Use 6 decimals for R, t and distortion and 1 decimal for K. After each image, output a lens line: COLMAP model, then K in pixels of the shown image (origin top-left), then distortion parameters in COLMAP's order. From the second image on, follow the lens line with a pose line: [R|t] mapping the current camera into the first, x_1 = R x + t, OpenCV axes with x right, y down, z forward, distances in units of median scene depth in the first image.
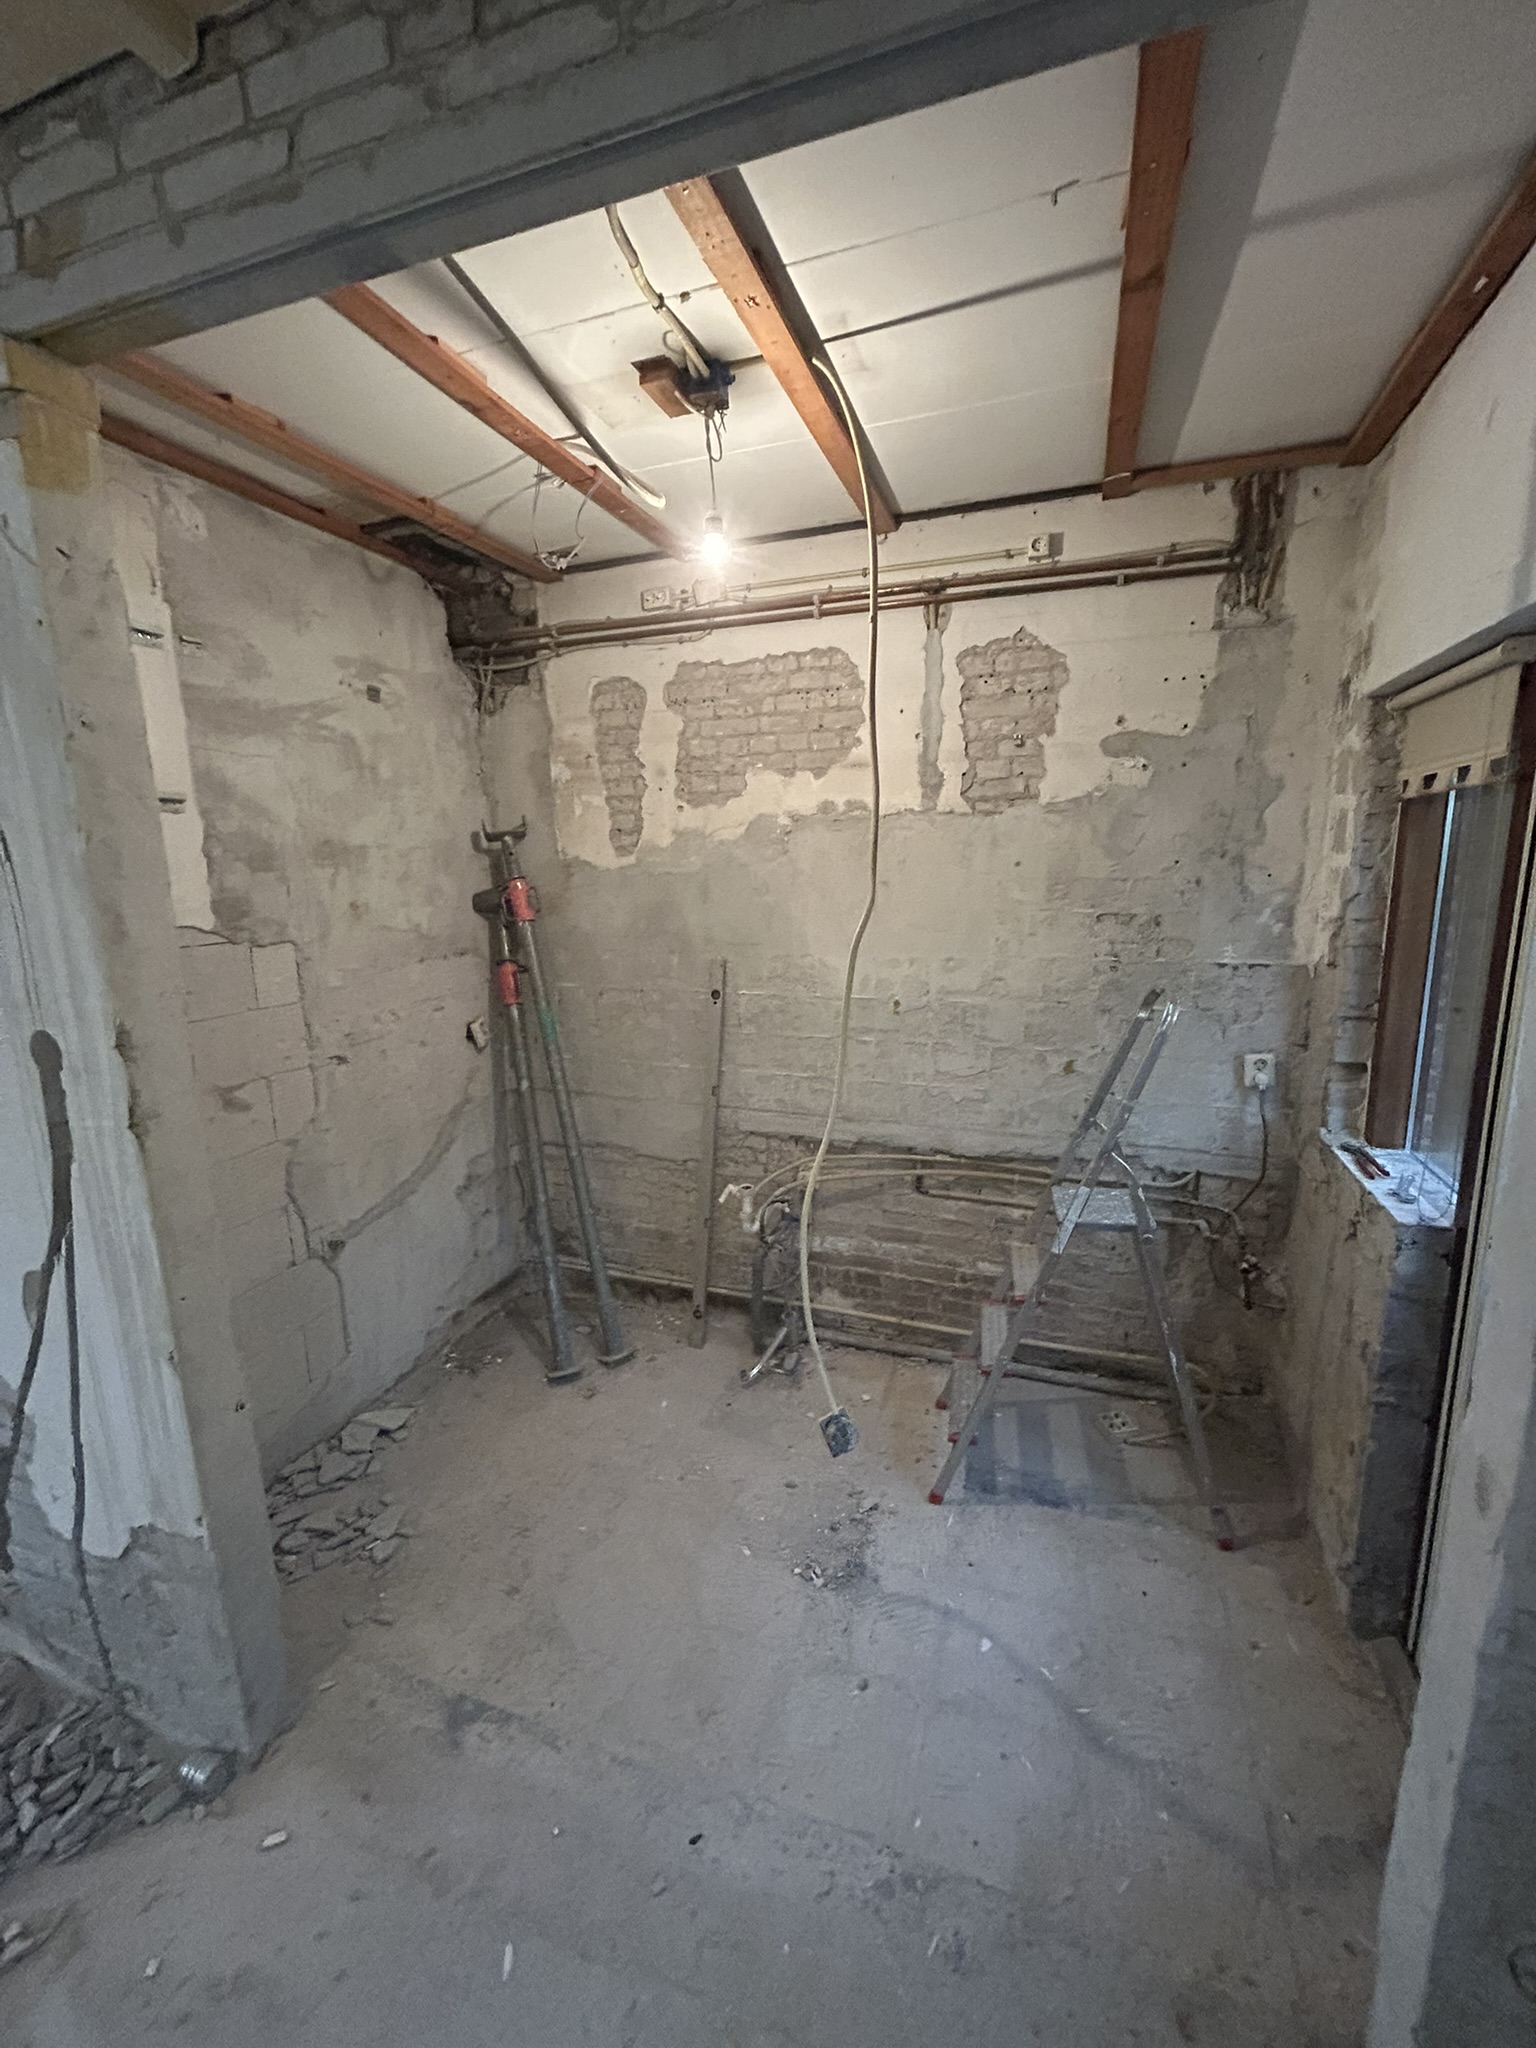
lens RADIAL K [[832.3, 0, 768.0], [0, 832.3, 1024.0], [0, 0, 1]] dist [0.007804, 0.000182]
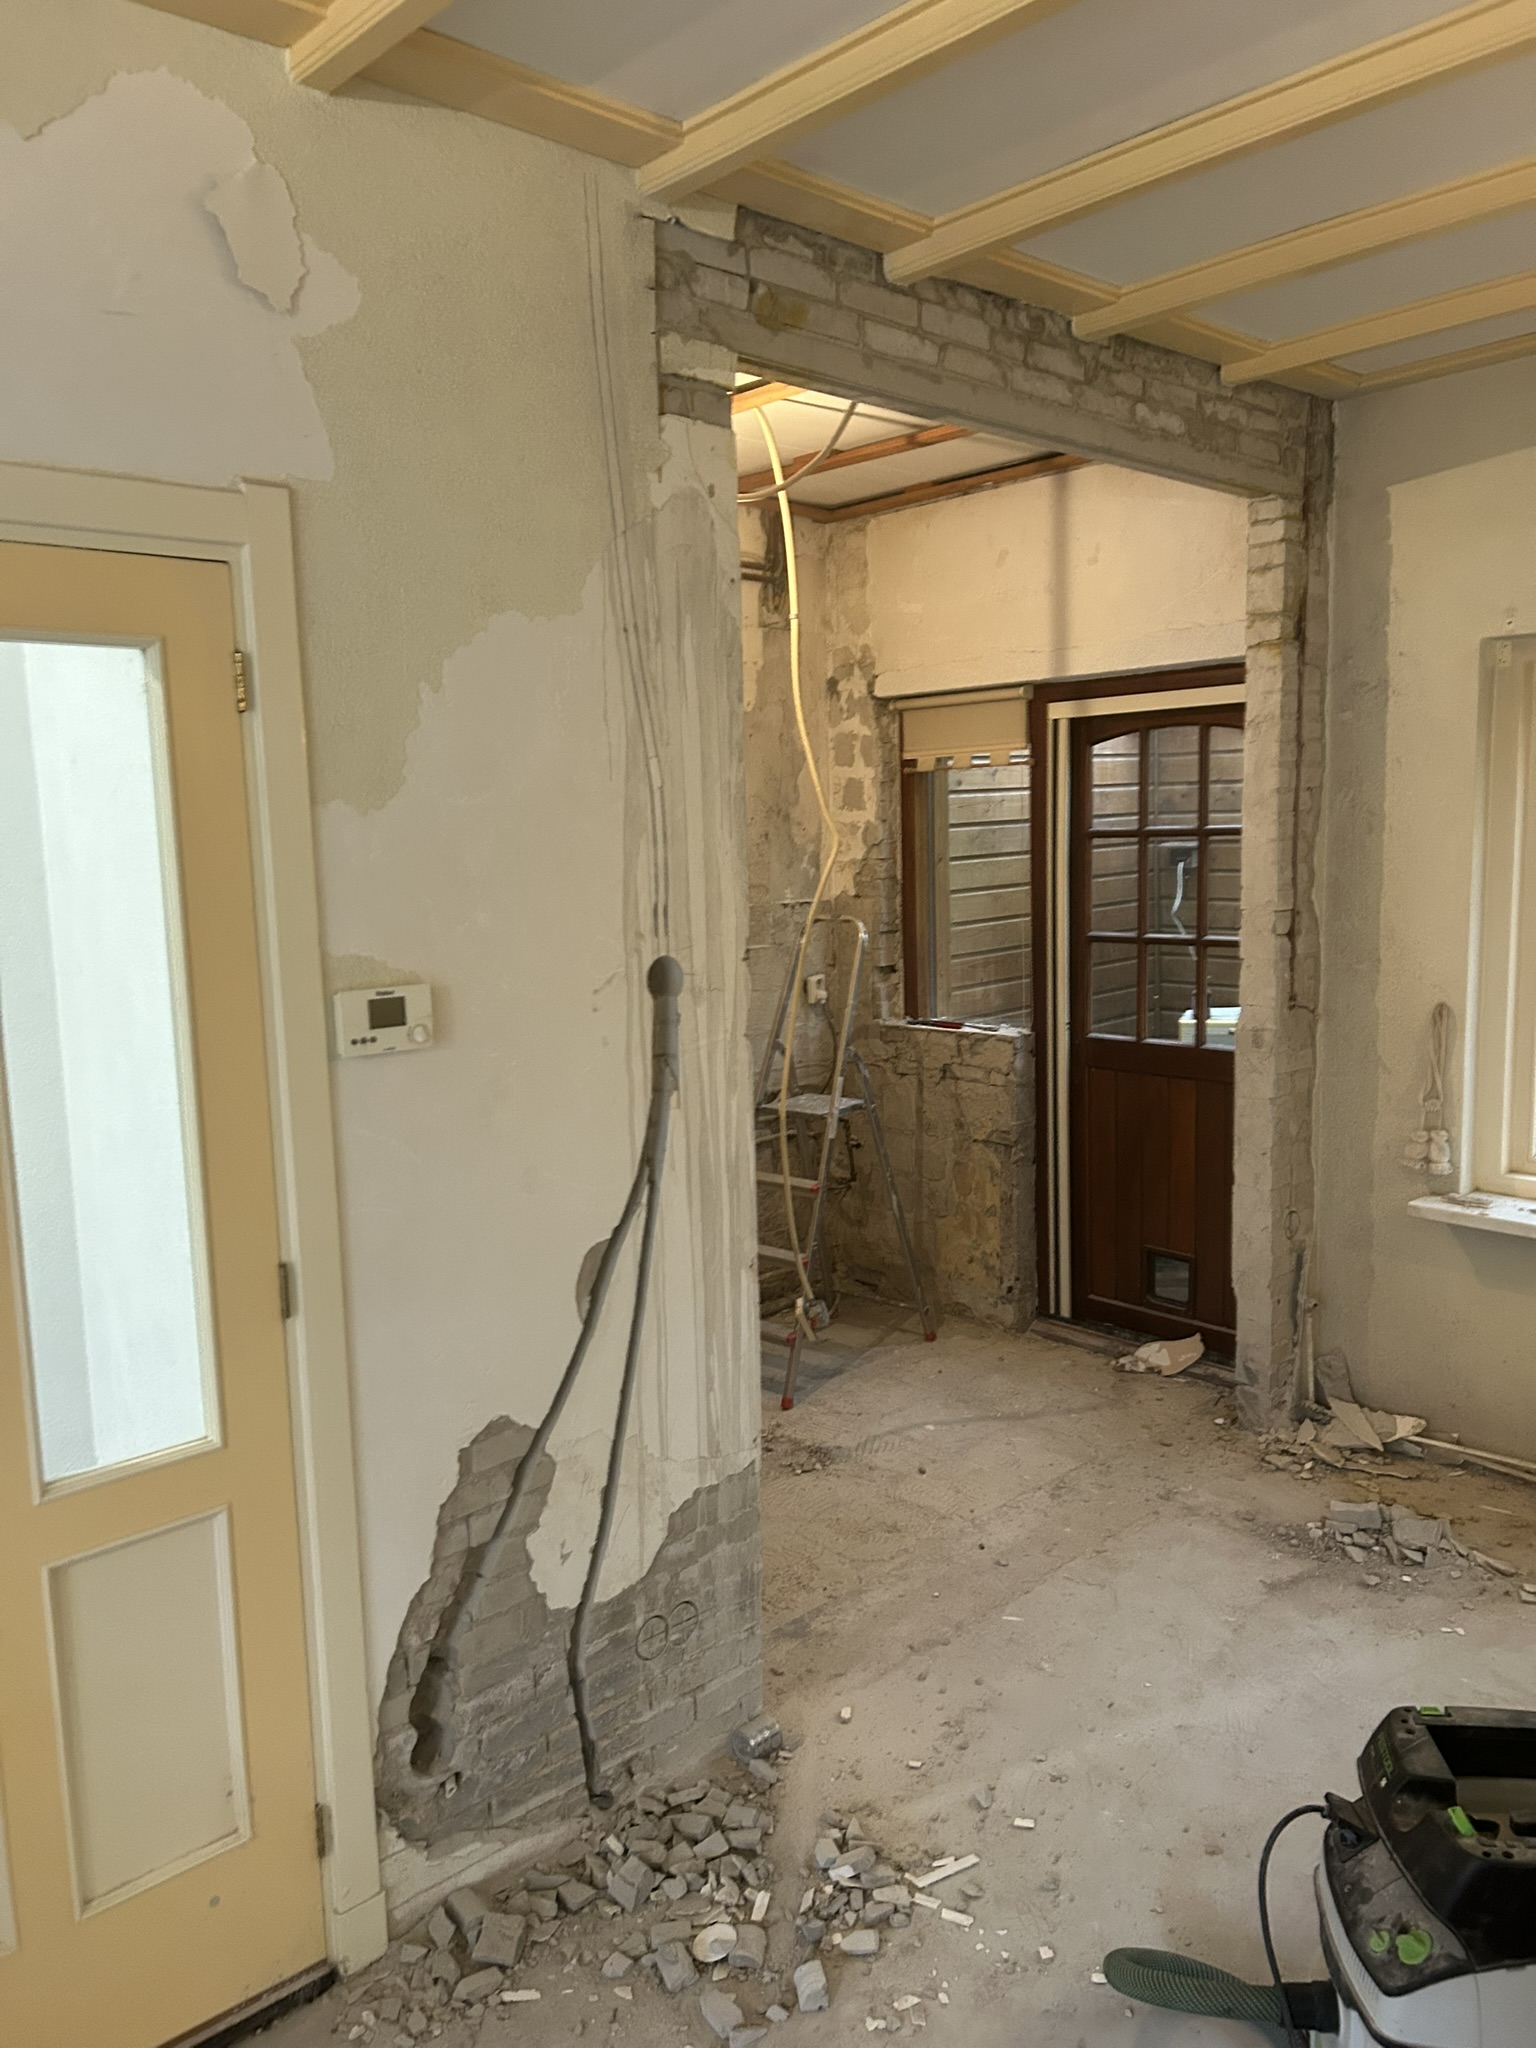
lens RADIAL K [[1541.5, 0, 768.0], [0, 1541.5, 1024.0], [0, 0, 1]] dist [0.096307, -0.119559]
pose [[0.453371, -0.105437, 0.885064, -1.721089], [0.181200, 0.983146, 0.024303, 0.045616], [-0.872709, 0.149355, 0.464835, 0.037684]]
